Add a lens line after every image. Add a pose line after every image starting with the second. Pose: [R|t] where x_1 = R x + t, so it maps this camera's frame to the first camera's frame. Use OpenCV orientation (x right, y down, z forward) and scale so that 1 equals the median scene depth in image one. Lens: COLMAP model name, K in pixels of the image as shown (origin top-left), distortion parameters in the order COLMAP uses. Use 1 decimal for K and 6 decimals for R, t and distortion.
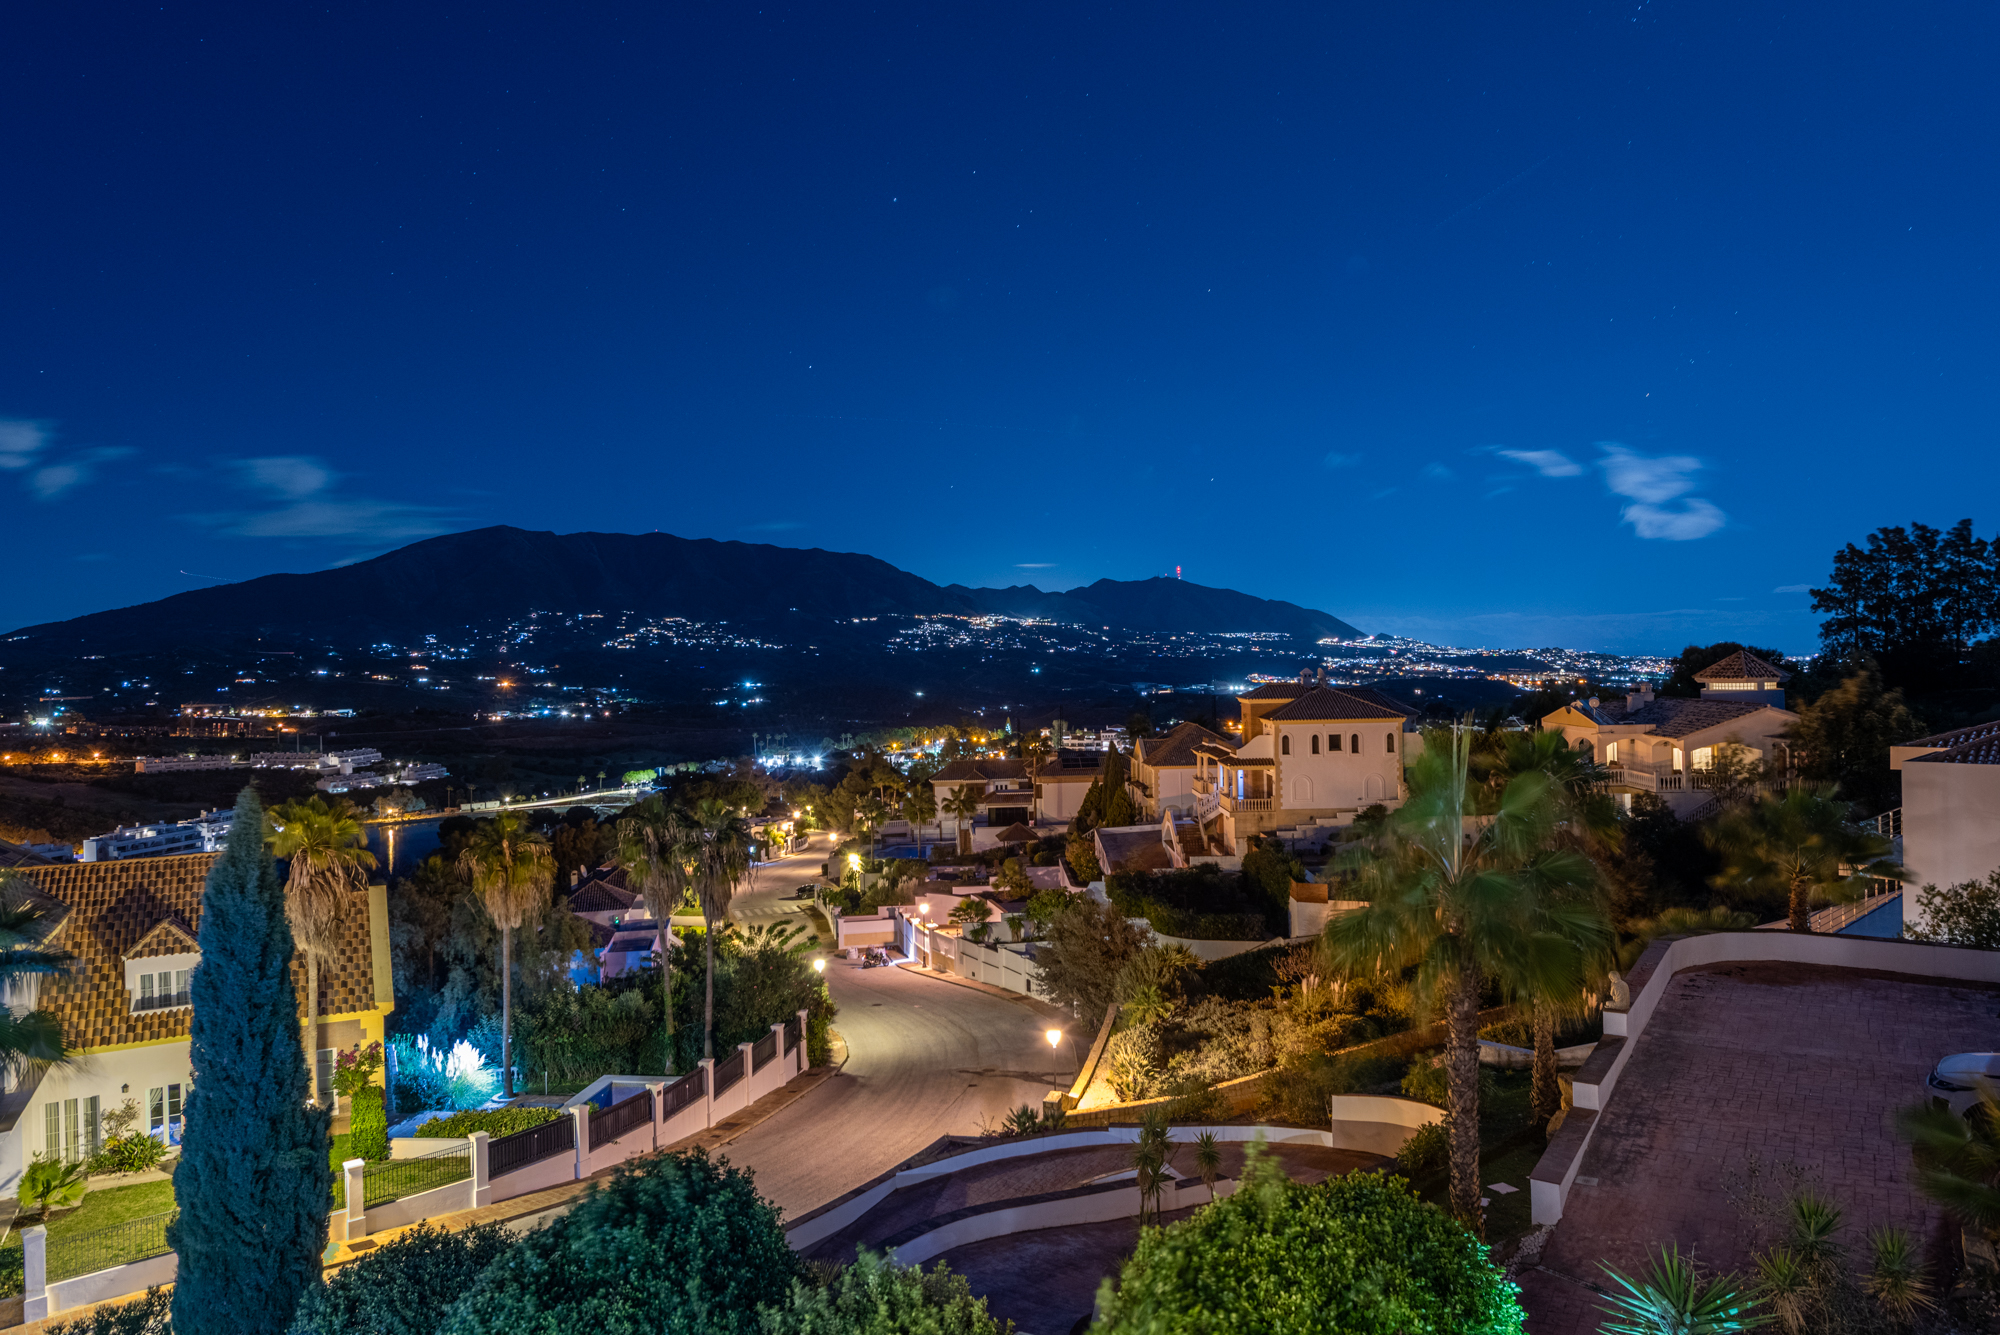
lens RADIAL K [[1315.6, 0, 992.4], [0, 1315.6, 669.3], [0, 0, 1]] dist [0.037280, -0.004197]
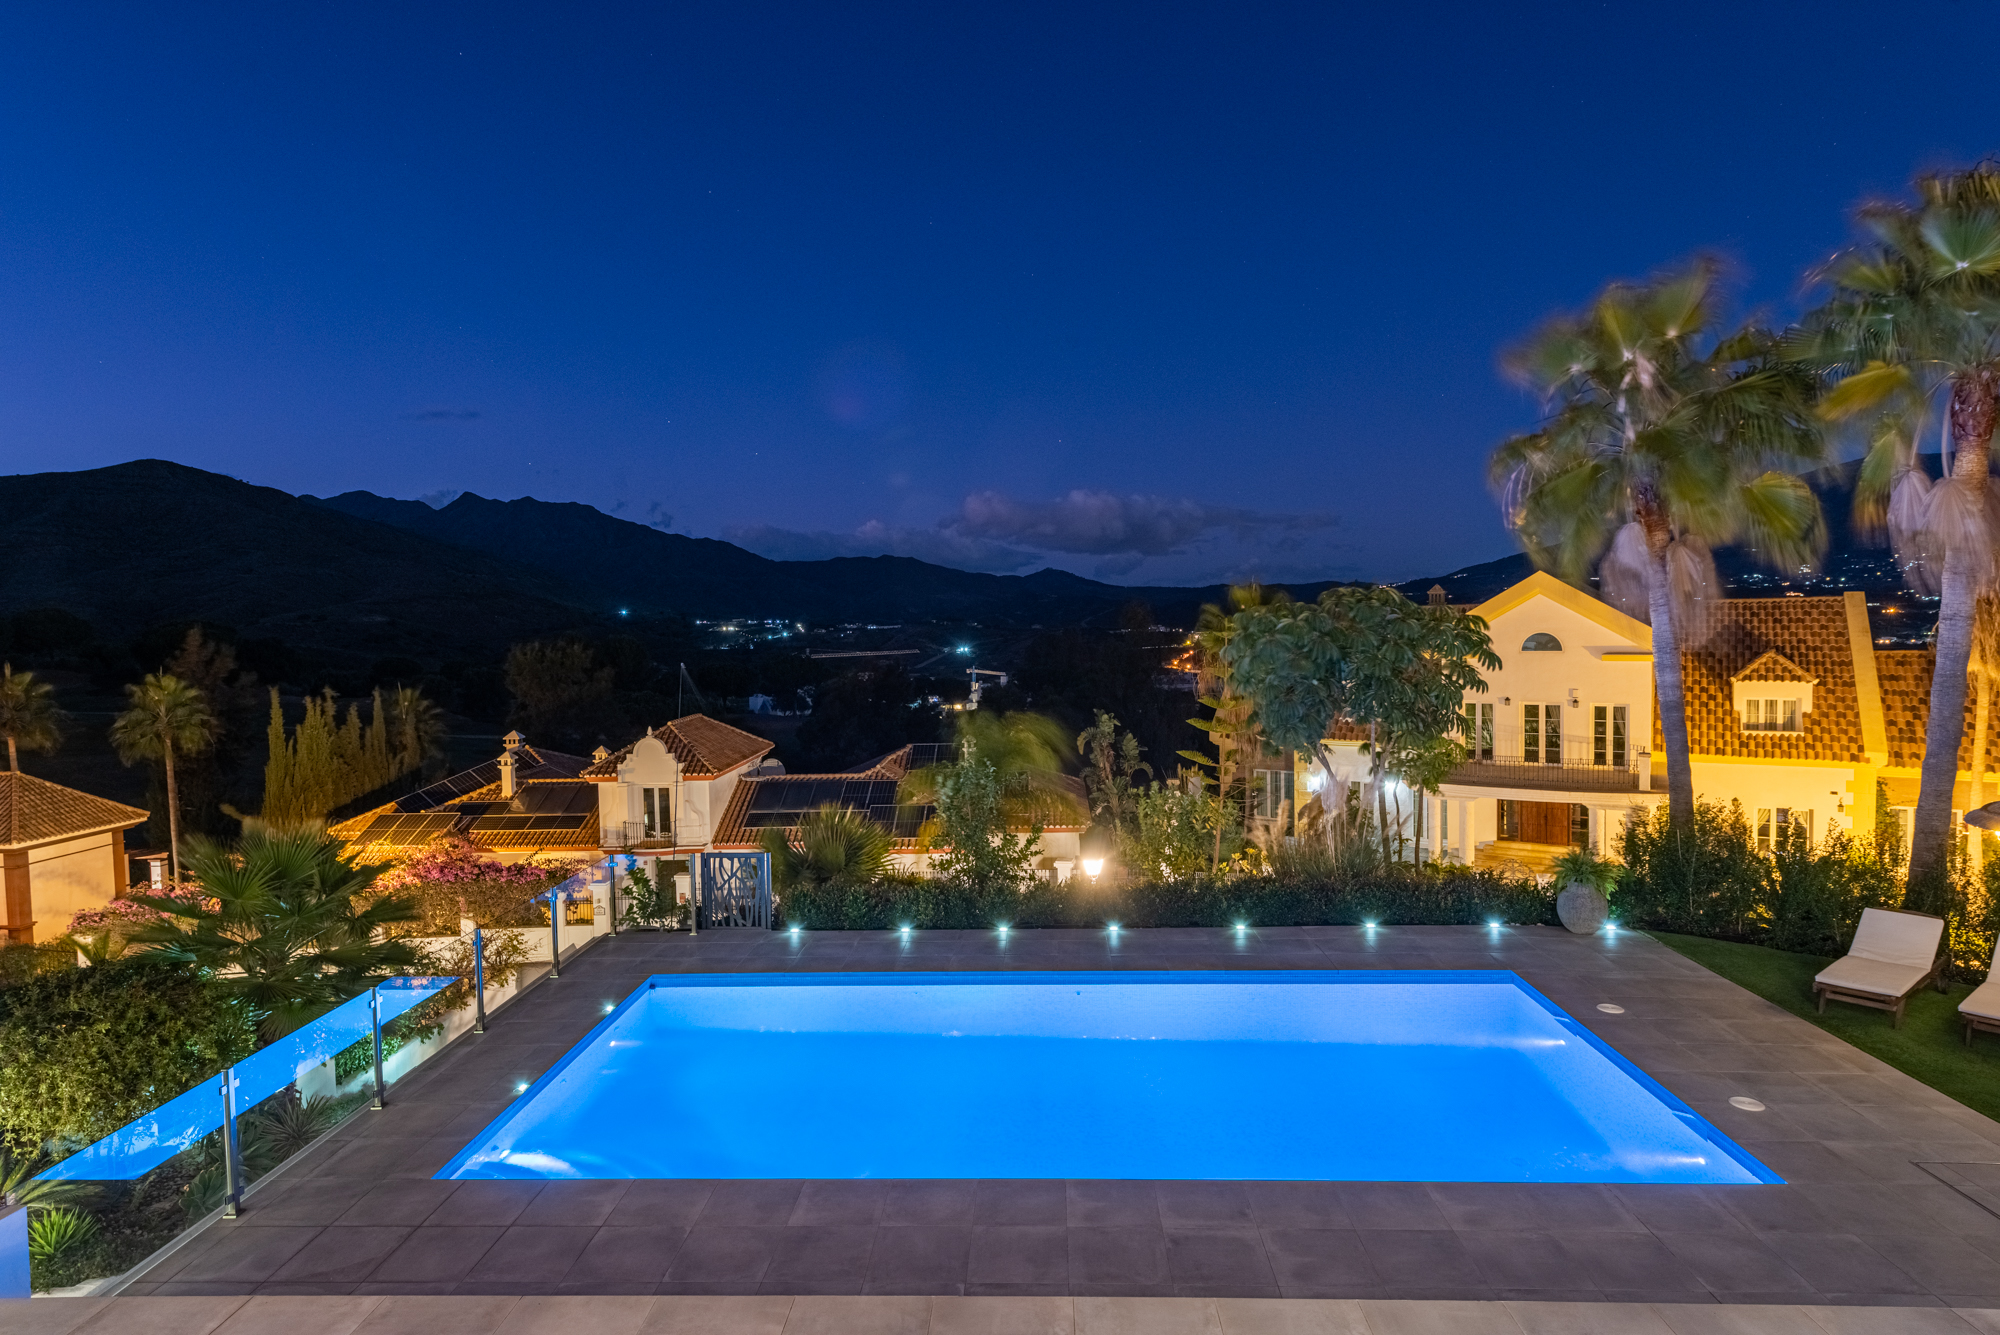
lens RADIAL K [[1105.8, 0, 1000.4], [0, 1105.8, 670.2], [0, 0, 1]] dist [0.013968, -0.003134]
pose [[0.524810, 0.054982, -0.849442, -0.124433], [-0.005560, 0.998112, 0.061170, 0.091265], [0.851202, -0.027380, 0.524124, 0.038622]]
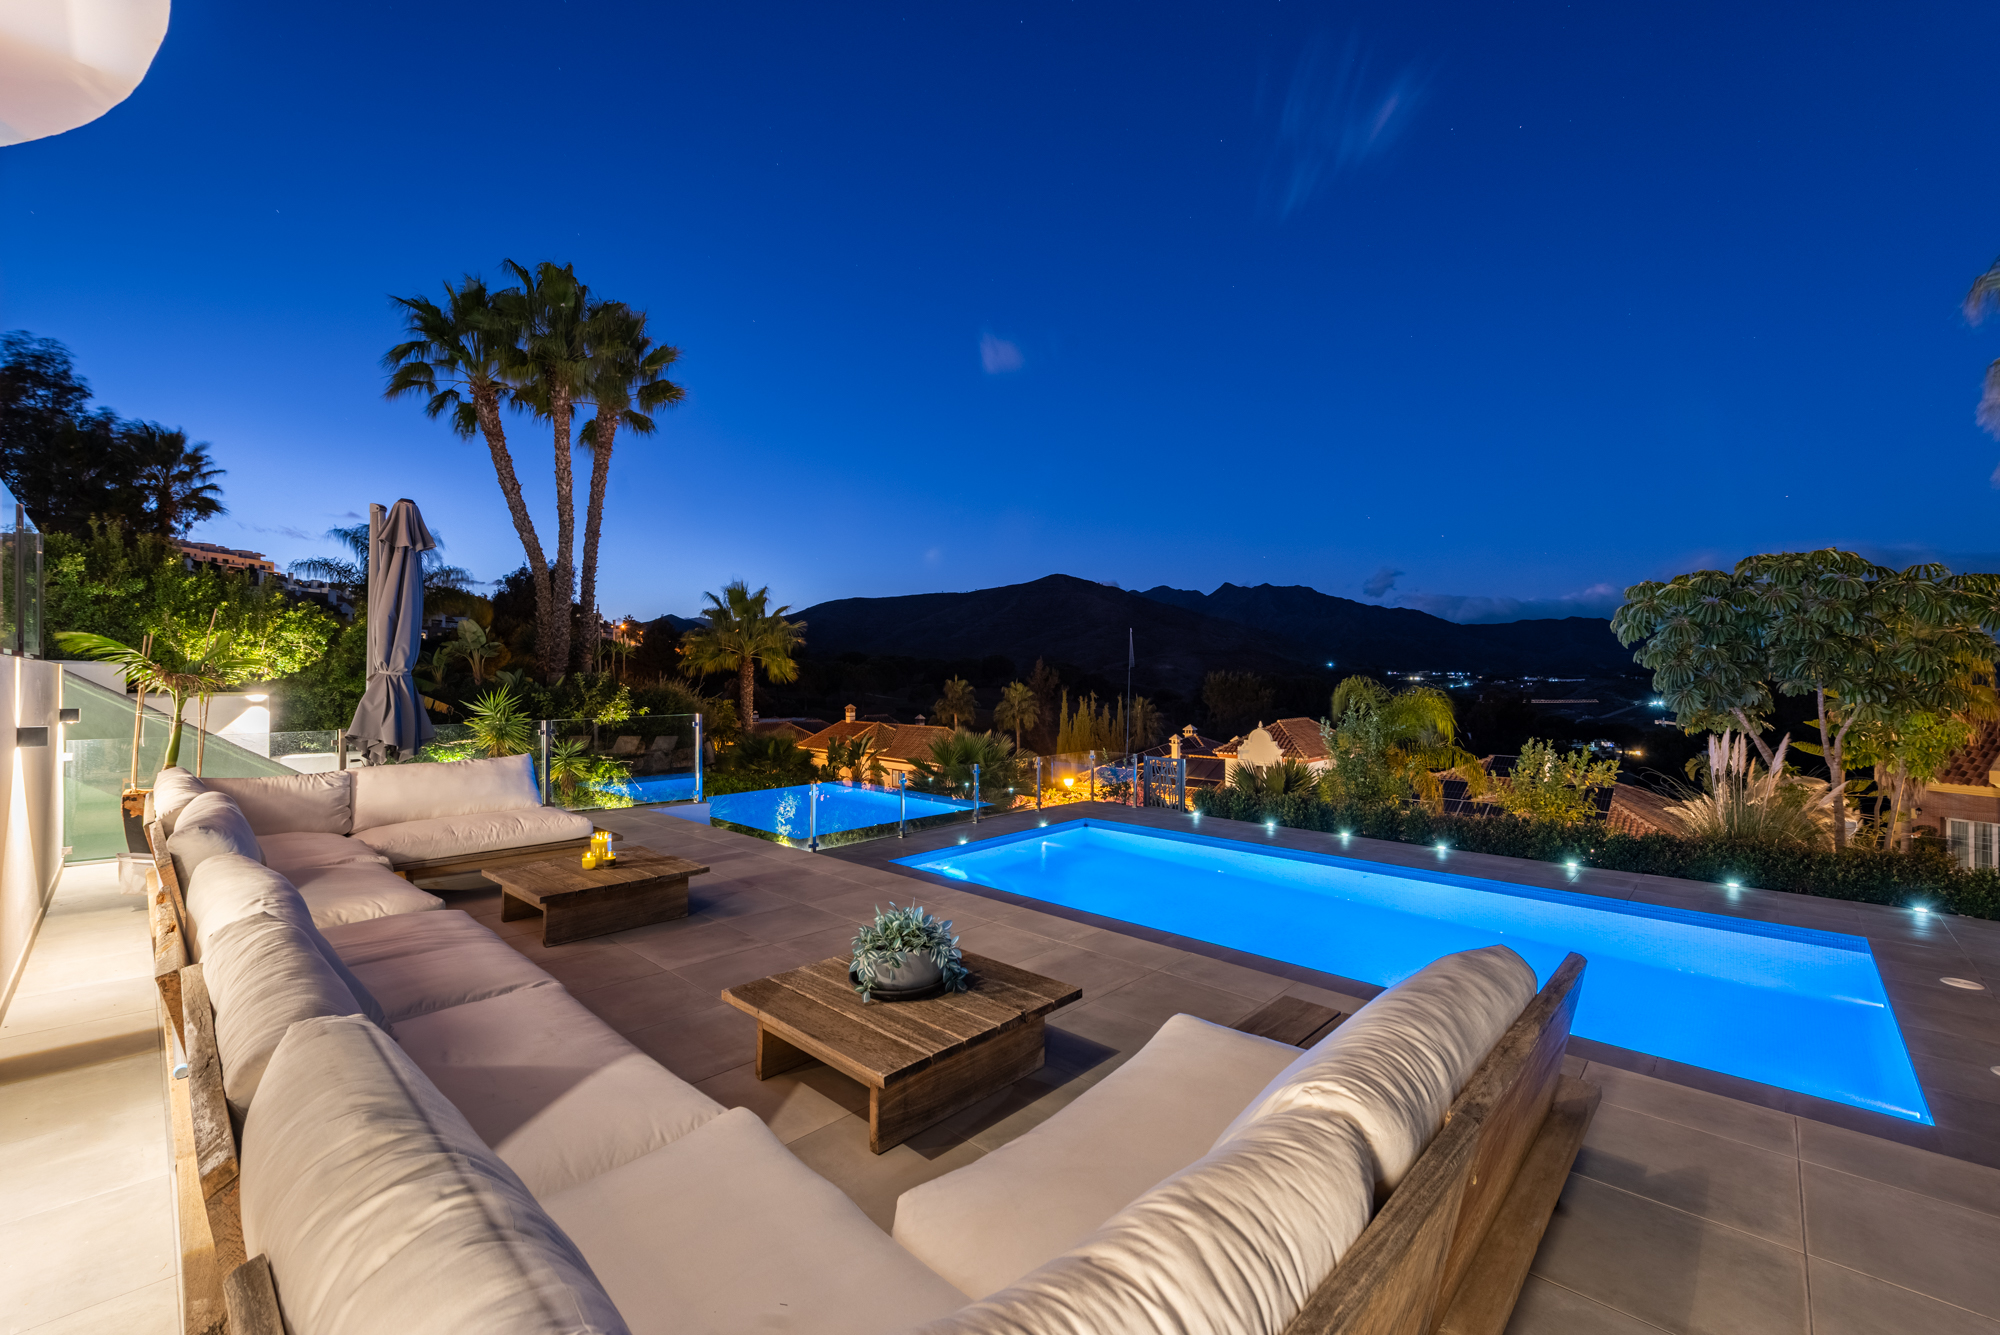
lens RADIAL K [[809.5, 0, 997.4], [0, 809.5, 670.6], [0, 0, 1]] dist [0.004895, 0.000000]
pose [[-0.169971, 0.018754, -0.985271, -0.099115], [-0.010443, 0.999728, 0.020831, 0.107703], [0.985394, 0.013830, -0.169729, 0.088691]]
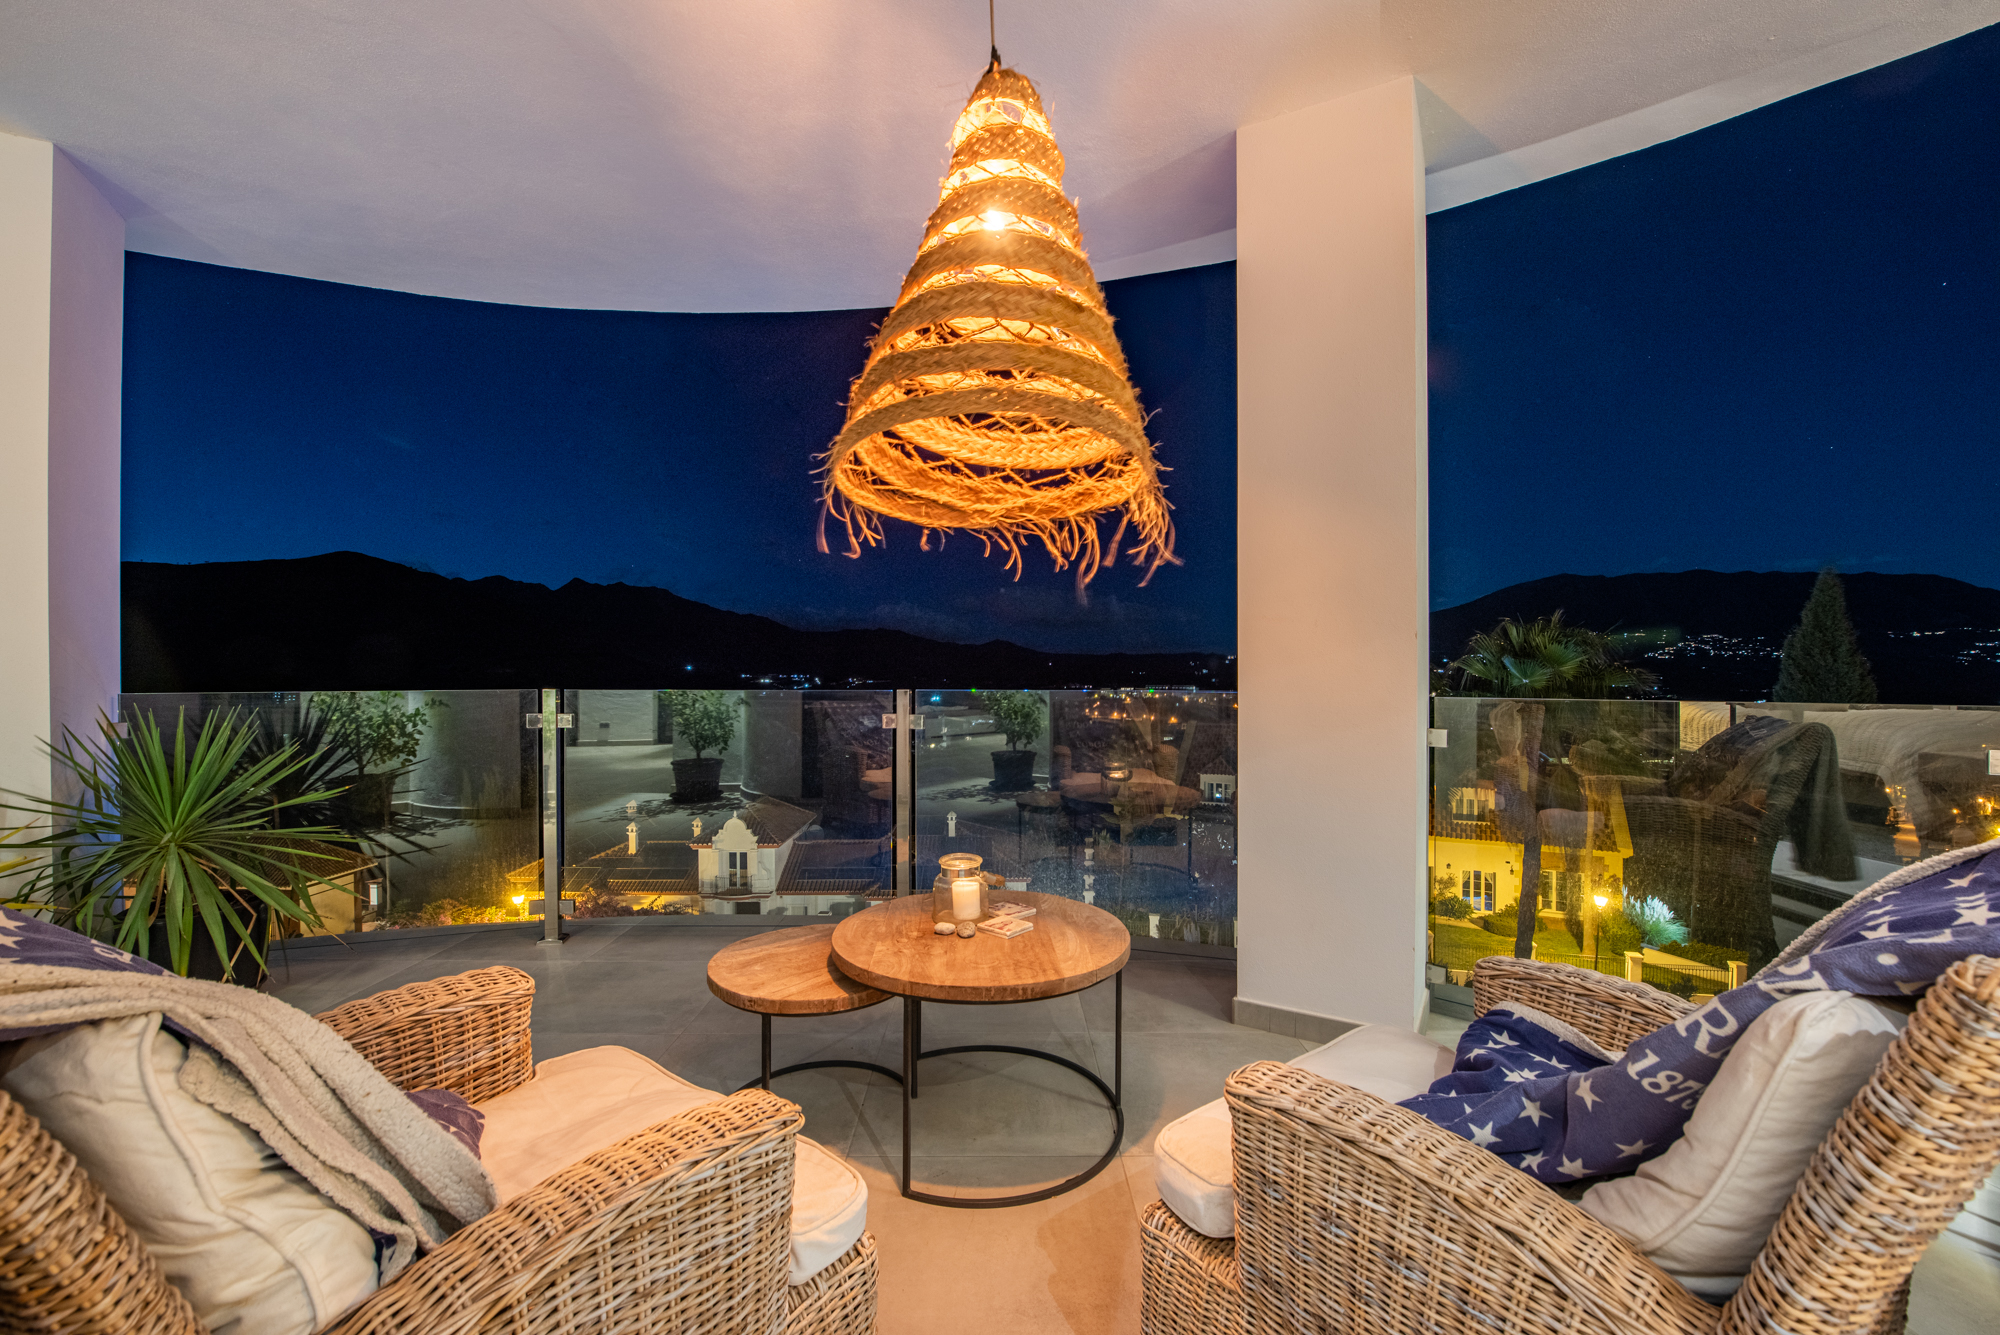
lens RADIAL K [[798.6, 0, 1006.5], [0, 798.6, 675.1], [0, 0, 1]] dist [-0.025877, -0.000147]
pose [[0.570940, 0.026439, -0.820566, -0.100047], [-0.022660, 0.999608, 0.016441, 0.044965], [0.820679, 0.009207, 0.571315, 0.010924]]
